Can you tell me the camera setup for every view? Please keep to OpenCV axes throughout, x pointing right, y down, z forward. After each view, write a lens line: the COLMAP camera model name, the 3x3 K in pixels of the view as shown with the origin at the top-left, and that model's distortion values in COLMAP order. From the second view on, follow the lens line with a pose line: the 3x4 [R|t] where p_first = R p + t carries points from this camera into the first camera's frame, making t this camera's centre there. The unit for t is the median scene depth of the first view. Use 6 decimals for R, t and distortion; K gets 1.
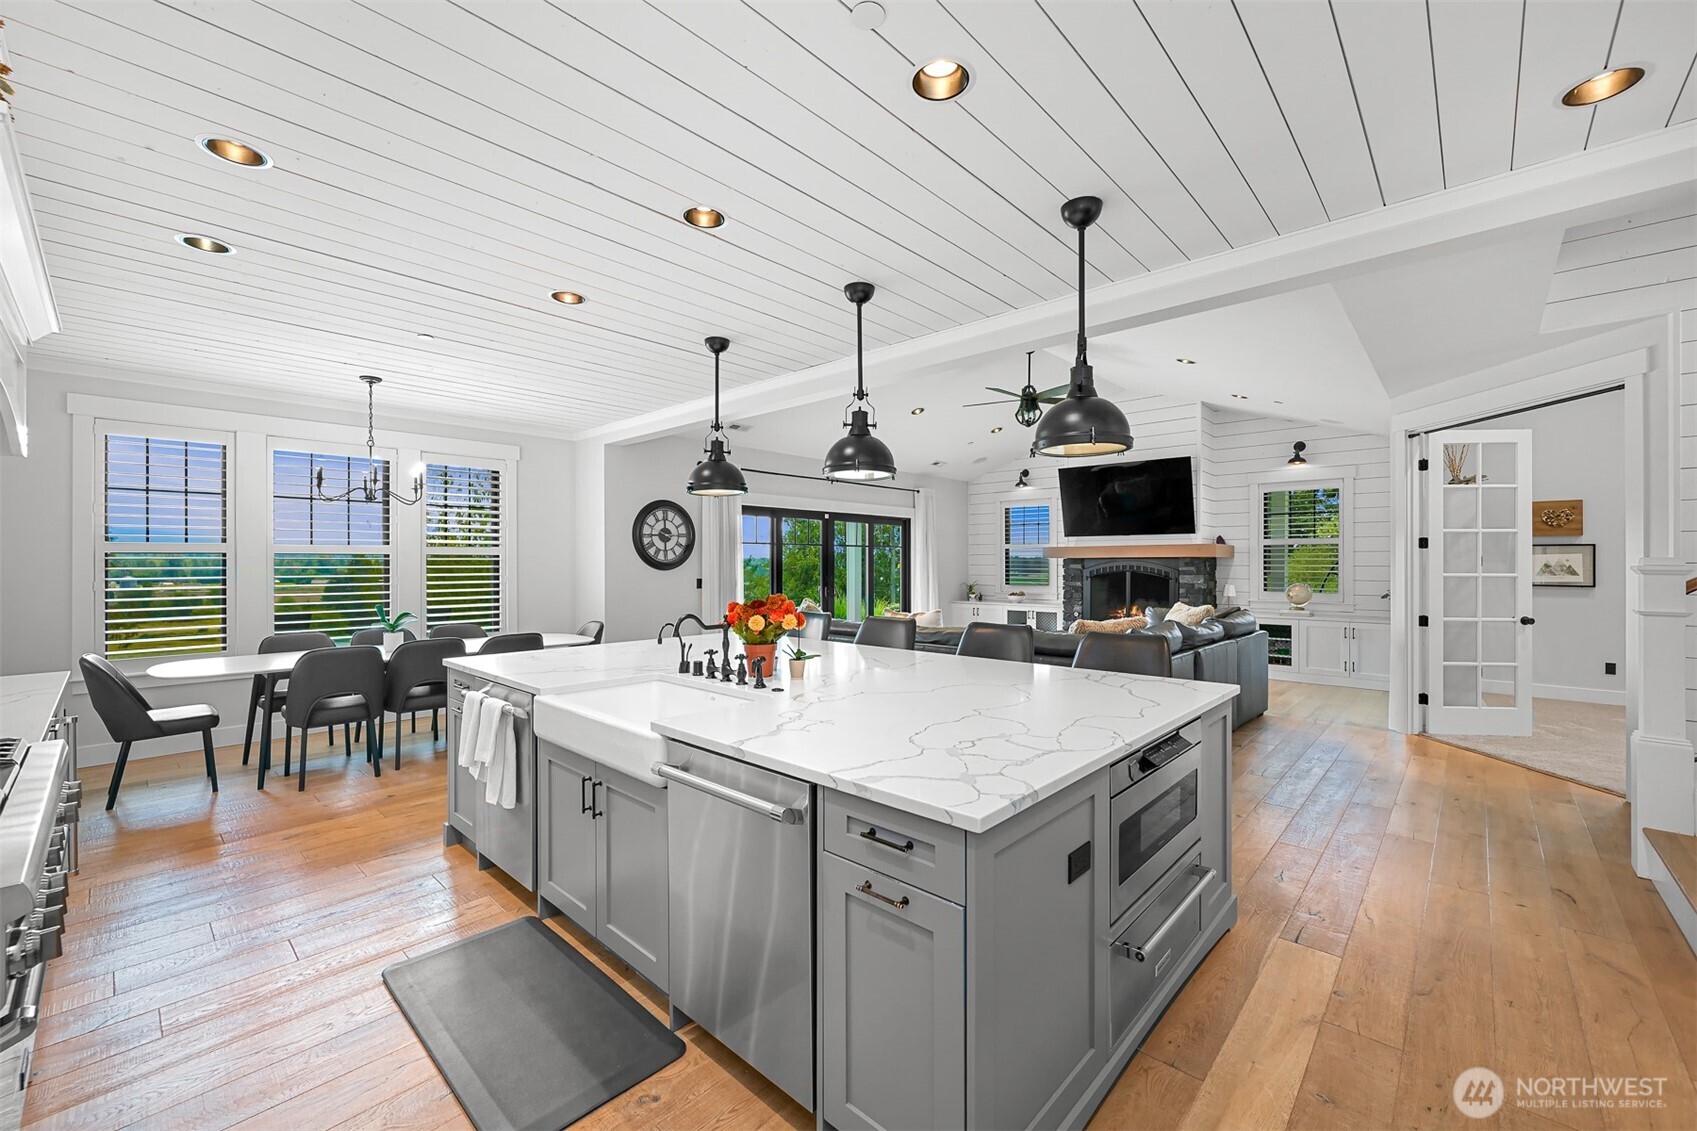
lens RADIAL K [[673.0, 0, 856.5], [0, 673.0, 554.3], [0, 0, 1]] dist [0.003424, 0.000102]
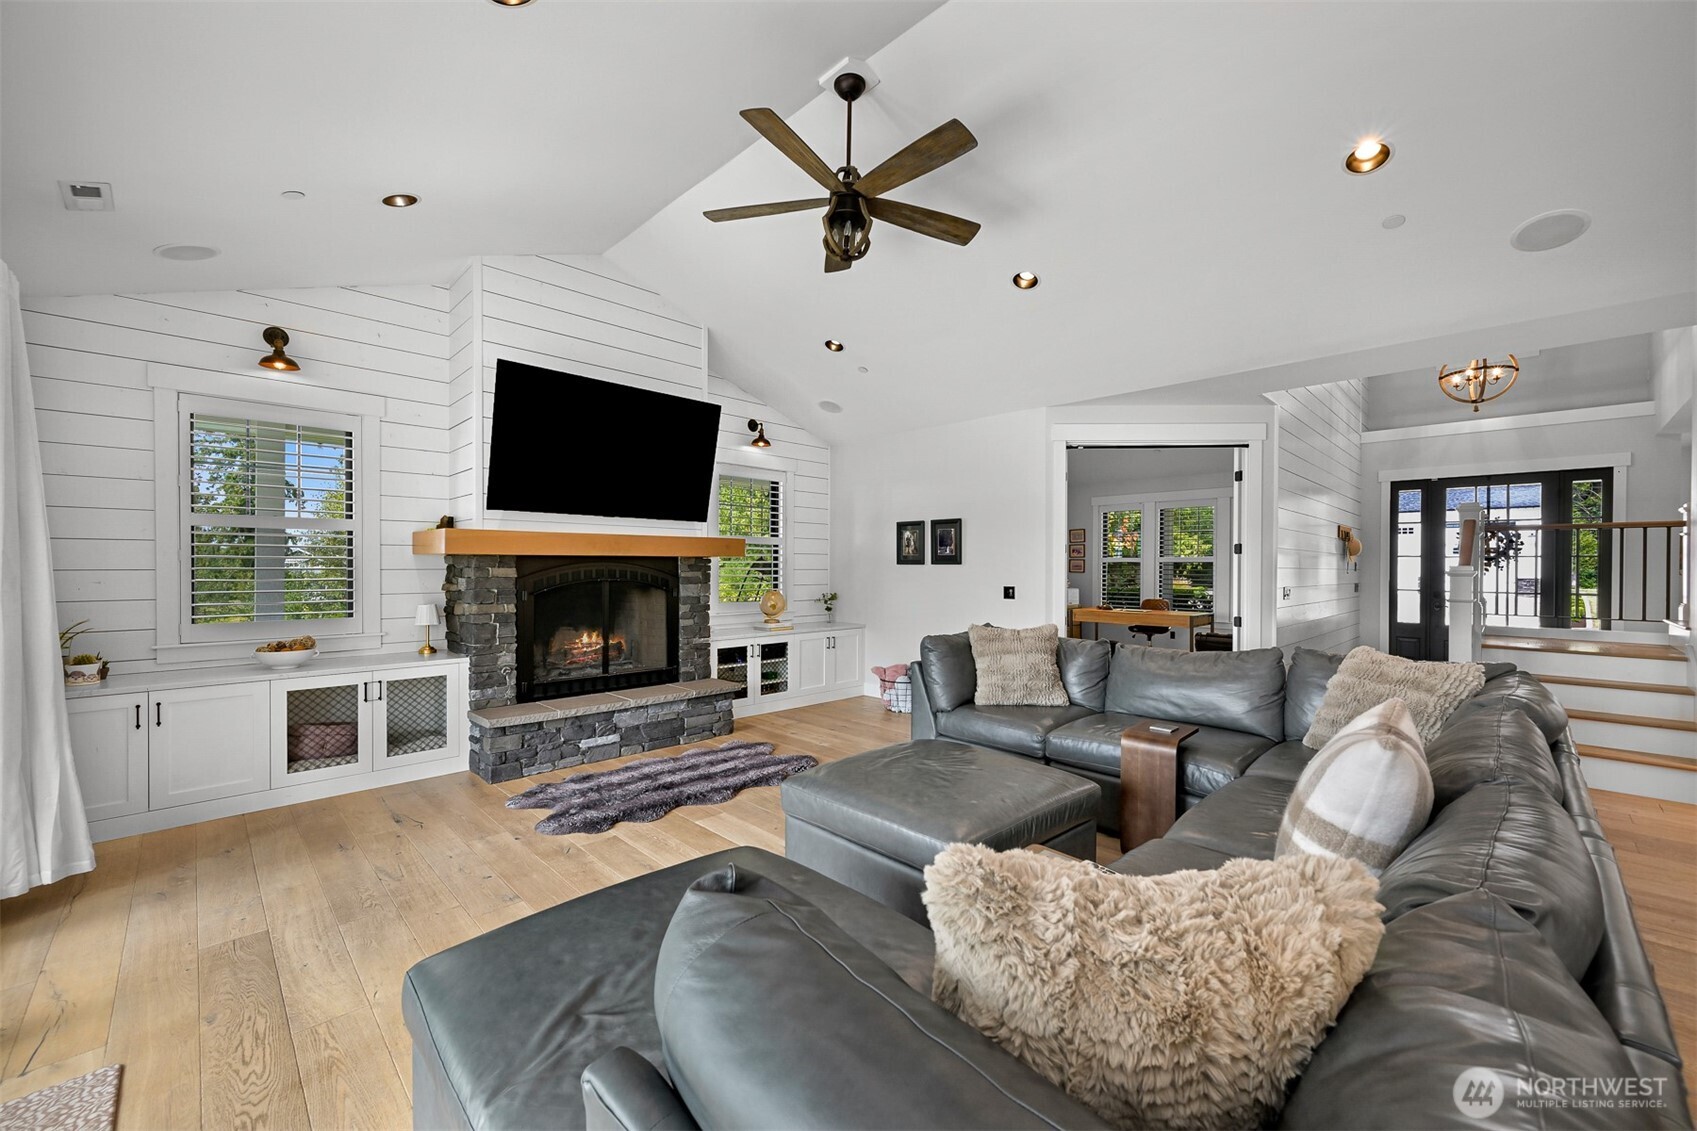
lens RADIAL K [[673.0, 0, 844.7], [0, 673.0, 575.9], [0, 0, 1]] dist [0.003424, 0.000102]
pose [[0.065427, -0.009808, 0.997809, -0.167748], [-0.014159, 0.999842, 0.010756, 0.014343], [-0.997757, -0.014831, 0.065278, 0.877191]]
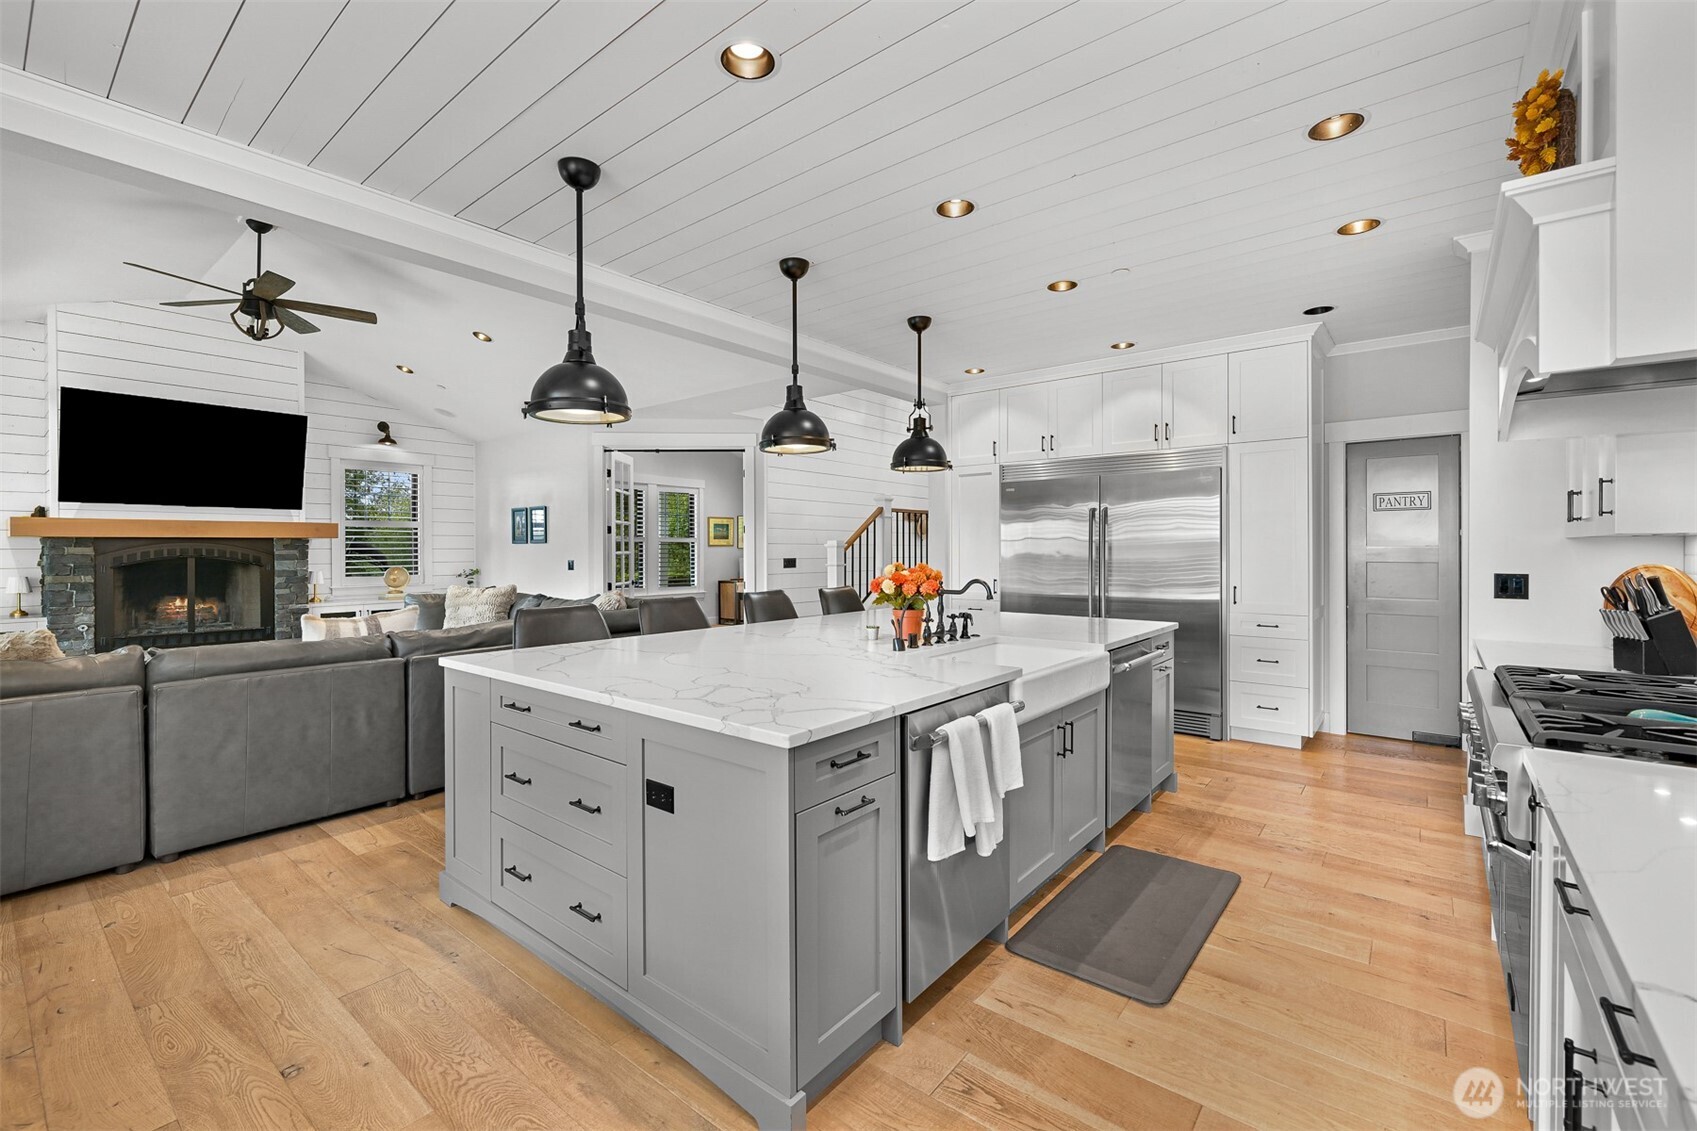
lens RADIAL K [[717.6, 0, 855.1], [0, 717.6, 562.0], [0, 0, 1]] dist [-0.010906, -0.000399]
pose [[-0.063459, -0.014750, 0.997875, -0.439497], [-0.008286, 0.999864, 0.014252, 0.015693], [-0.997950, -0.007364, -0.063573, 0.406615]]
